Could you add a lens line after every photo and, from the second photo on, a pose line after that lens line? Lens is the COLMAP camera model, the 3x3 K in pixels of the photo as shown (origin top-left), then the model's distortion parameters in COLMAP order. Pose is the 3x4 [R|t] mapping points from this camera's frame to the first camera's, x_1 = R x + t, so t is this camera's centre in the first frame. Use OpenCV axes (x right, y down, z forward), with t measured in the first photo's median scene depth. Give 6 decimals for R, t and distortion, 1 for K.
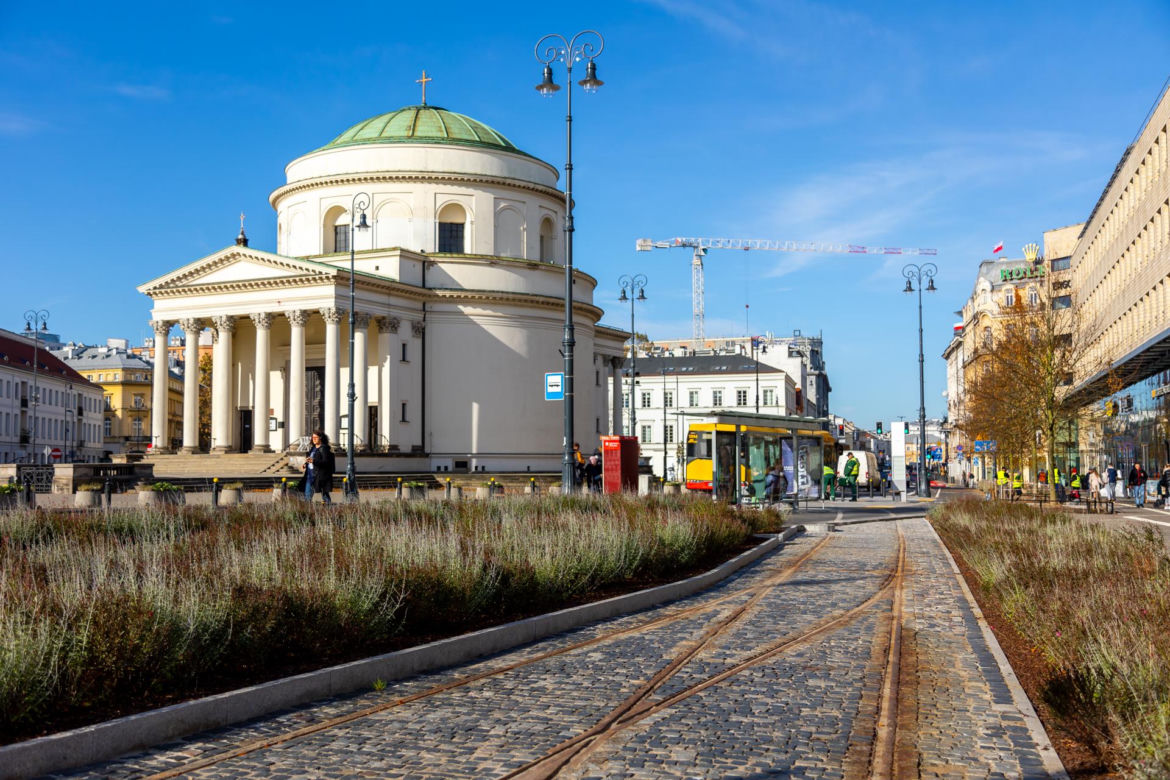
lens RADIAL K [[1305.4, 0, 585.0], [0, 1305.4, 390.0], [0, 0, 1]] dist [0.028238, 0.010916]
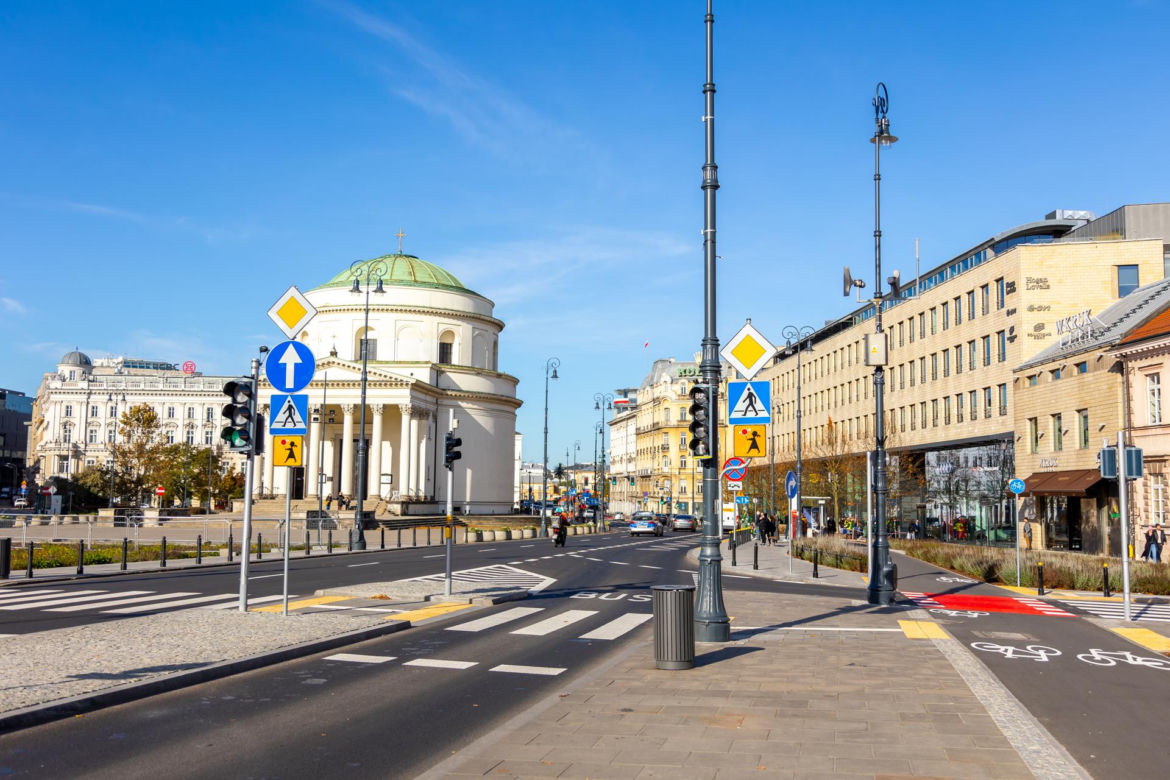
lens RADIAL K [[1161.4, 0, 585.0], [0, 1161.4, 390.0], [0, 0, 1]] dist [0.034693, -0.017992]
pose [[0.939511, 0.049371, 0.338942, -0.400498], [-0.038082, 0.998478, -0.039881, -0.029796], [-0.340396, 0.024561, 0.939961, -0.282035]]
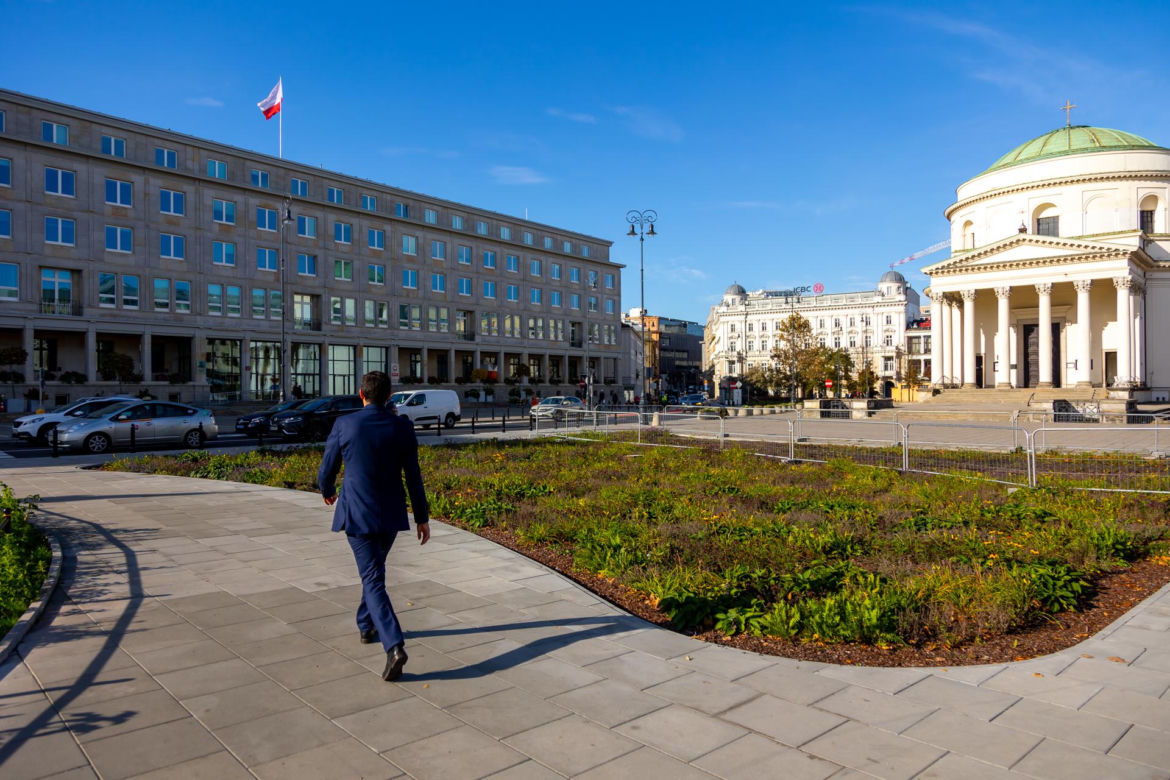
lens RADIAL K [[794.6, 0, 559.2], [0, 794.6, 385.6], [0, 0, 1]] dist [-0.003007, -0.001916]
pose [[0.964265, -0.002636, -0.264927, -0.464683], [0.017153, 0.998474, 0.052497, -0.005147], [0.264384, -0.055165, 0.962838, 0.076134]]
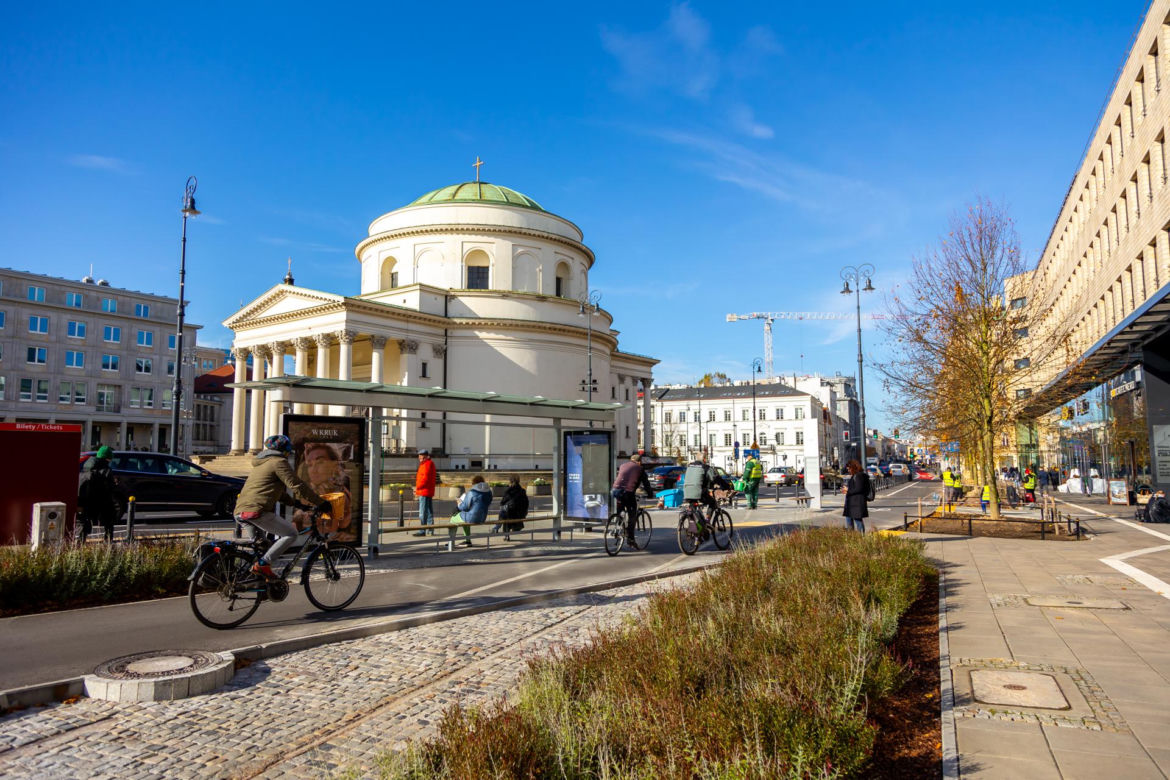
lens RADIAL K [[772.5, 0, 585.0], [0, 772.5, 390.0], [0, 0, 1]] dist [0.001859, 0.002082]
pose [[0.984967, -0.015882, -0.172010, 0.122563], [0.010084, 0.999353, -0.034532, 0.014891], [0.172447, 0.032278, 0.984490, 0.311106]]
